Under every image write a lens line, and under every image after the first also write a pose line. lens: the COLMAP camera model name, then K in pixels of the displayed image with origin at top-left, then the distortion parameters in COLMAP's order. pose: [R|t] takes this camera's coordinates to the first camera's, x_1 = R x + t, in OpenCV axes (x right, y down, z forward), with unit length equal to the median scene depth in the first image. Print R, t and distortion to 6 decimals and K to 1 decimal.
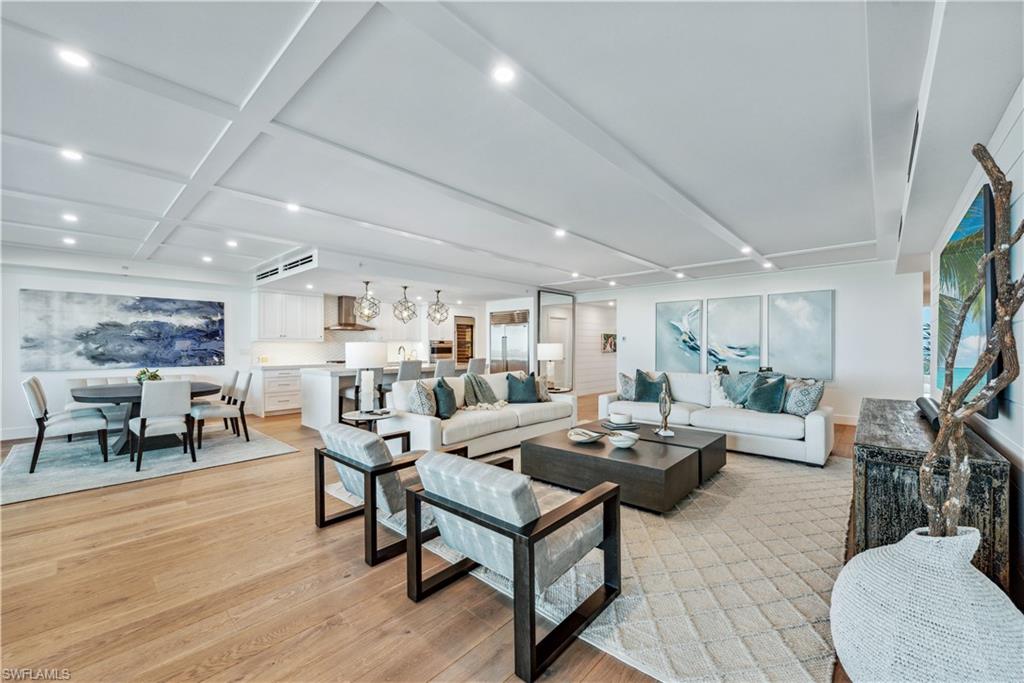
lens RADIAL K [[400.5, 0, 511.4], [0, 400.5, 346.7], [0, 0, 1]] dist [0.011359, -0.002157]
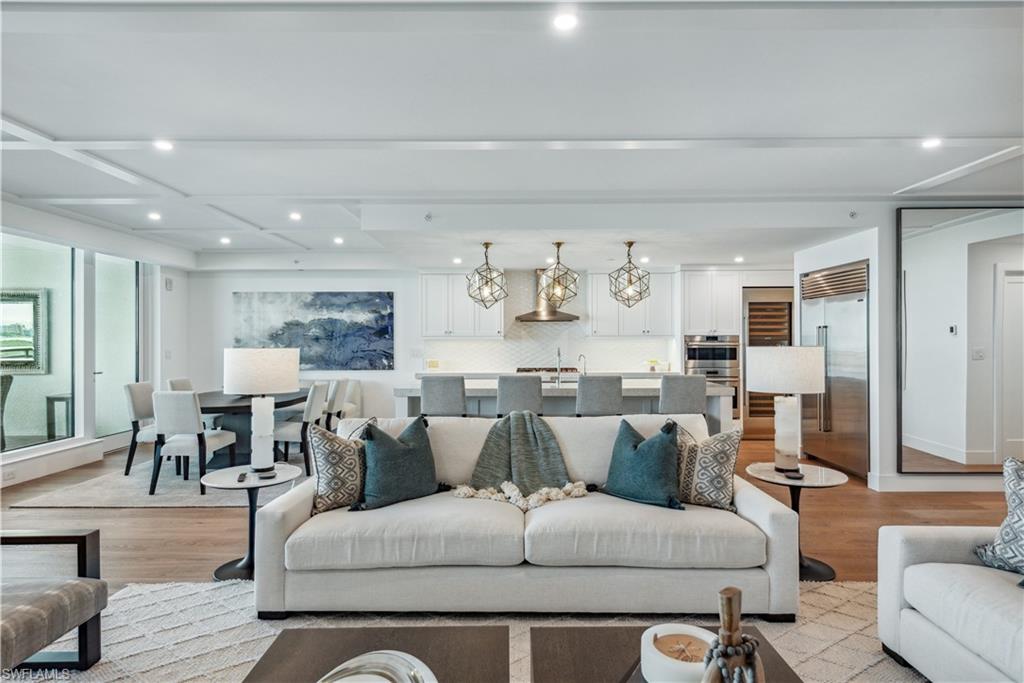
lens RADIAL K [[560.6, 0, 514.1], [0, 560.6, 340.6], [0, 0, 1]] dist [0.020319, -0.002184]
pose [[0.672913, -0.000800, -0.739721, 0.295900], [0.001649, 0.999999, 0.000418, -0.013047], [0.739720, -0.001501, 0.672913, 0.445451]]
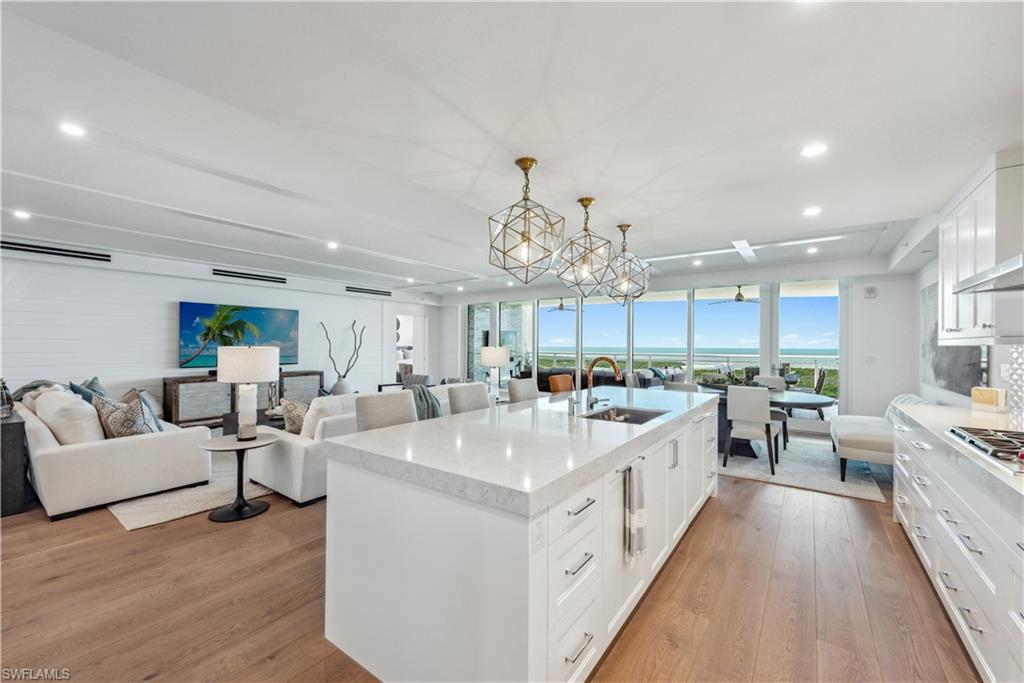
lens RADIAL K [[400.5, 0, 507.8], [0, 400.5, 343.8], [0, 0, 1]] dist [0.011359, -0.002157]
pose [[-0.994734, -0.005076, -0.102363, -0.165909], [-0.005261, 0.999985, 0.001538, -0.017167], [0.102354, 0.002069, -0.994746, 1.441320]]
